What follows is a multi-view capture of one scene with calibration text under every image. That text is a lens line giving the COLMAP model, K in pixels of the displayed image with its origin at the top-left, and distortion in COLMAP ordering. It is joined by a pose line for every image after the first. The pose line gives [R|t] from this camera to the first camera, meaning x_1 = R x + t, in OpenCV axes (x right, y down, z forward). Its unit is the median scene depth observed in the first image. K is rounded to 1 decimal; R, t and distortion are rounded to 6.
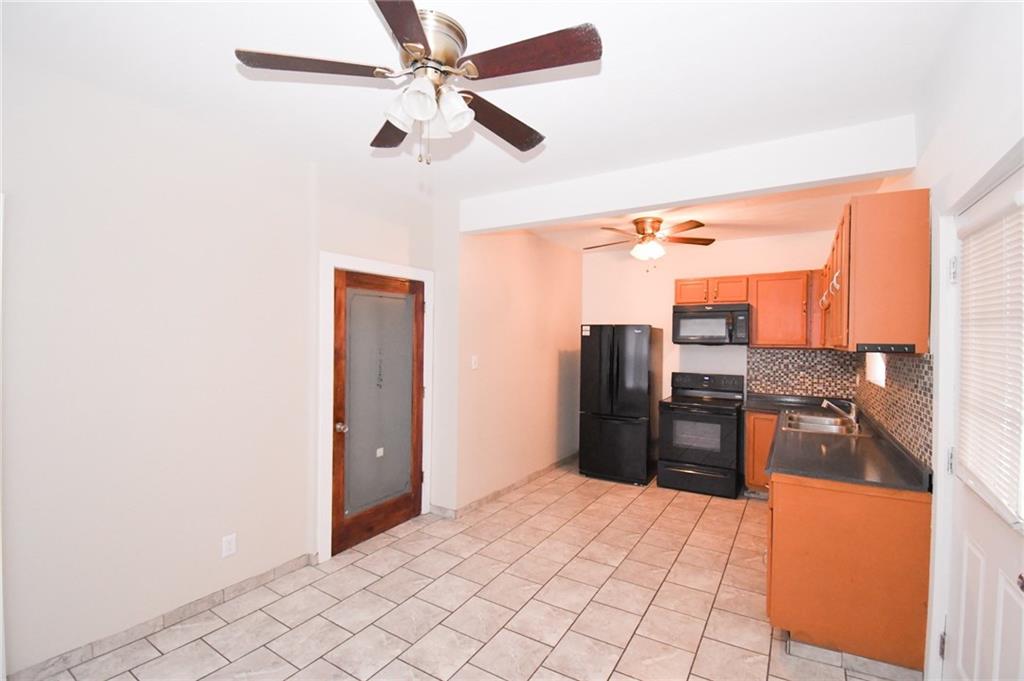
lens RADIAL K [[453.3, 0, 513.1], [0, 453.3, 342.5], [0, 0, 1]] dist [0.002309, -0.008955]
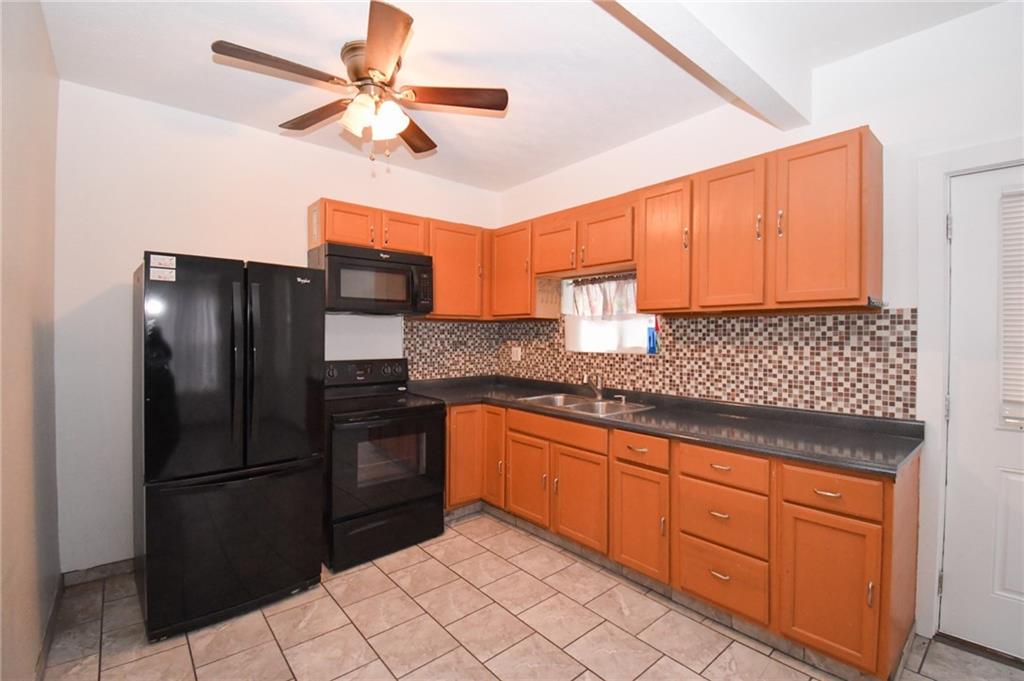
lens RADIAL K [[453.3, 0, 513.4], [0, 453.3, 336.4], [0, 0, 1]] dist [0.002309, -0.008955]
pose [[0.291843, -0.013214, 0.956375, -0.133103], [0.005143, 0.999912, 0.012246, 0.031736], [-0.956452, 0.001345, 0.291885, 0.655221]]
